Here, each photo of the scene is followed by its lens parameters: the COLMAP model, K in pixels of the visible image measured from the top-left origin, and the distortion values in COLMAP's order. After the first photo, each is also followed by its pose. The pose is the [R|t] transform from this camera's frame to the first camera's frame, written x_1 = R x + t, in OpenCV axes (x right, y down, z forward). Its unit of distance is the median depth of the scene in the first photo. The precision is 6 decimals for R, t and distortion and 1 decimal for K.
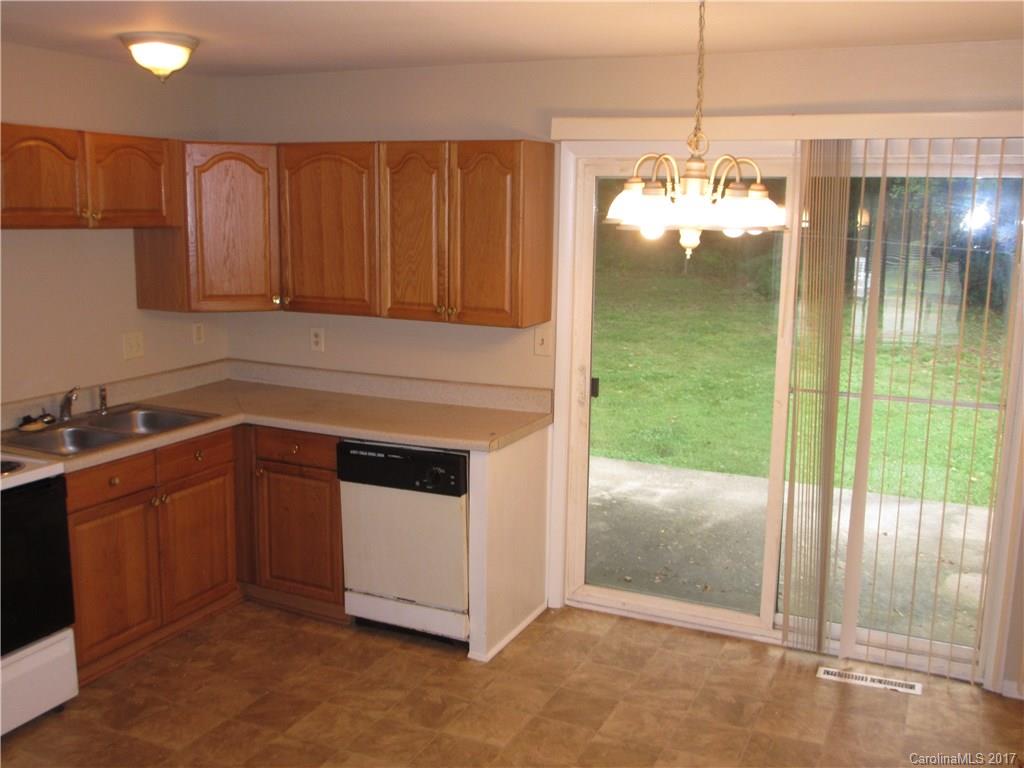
lens RADIAL K [[998.8, 0, 512.0], [0, 998.8, 384.0], [0, 0, 1]] dist [-0.055929, 0.066558]
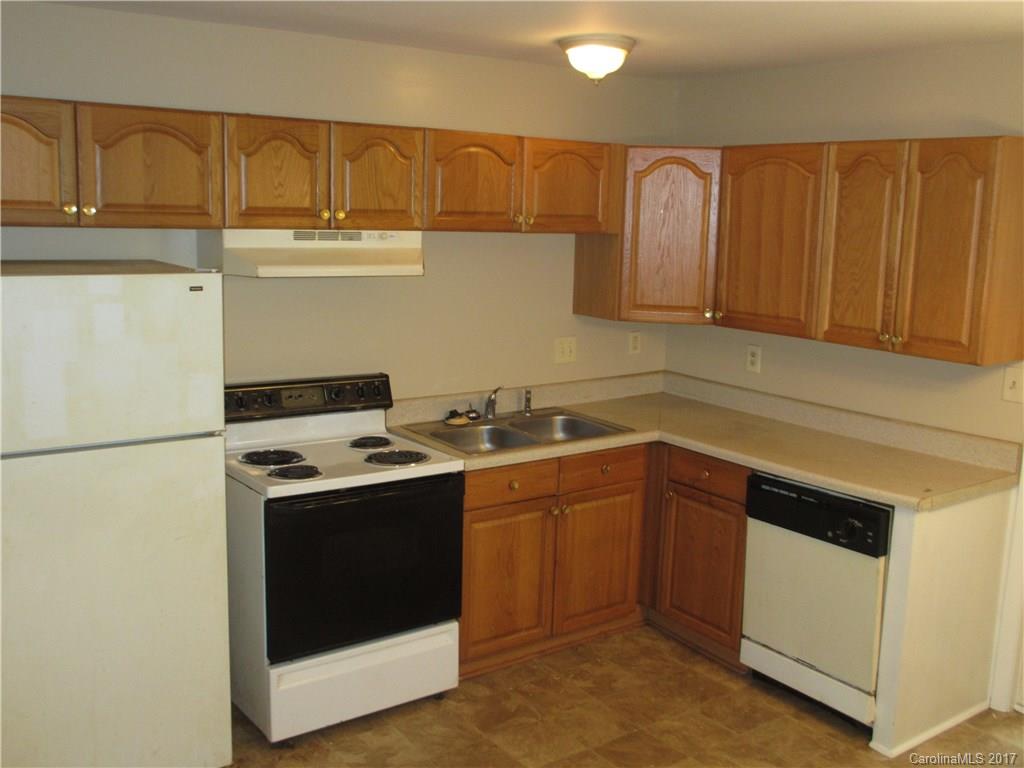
lens RADIAL K [[998.8, 0, 512.0], [0, 998.8, 384.0], [0, 0, 1]] dist [-0.055929, 0.066558]
pose [[0.868164, 0.091652, -0.487740, 0.072098], [-0.095715, 0.995269, 0.016651, -0.017911], [0.486959, 0.032228, 0.872830, 0.101486]]
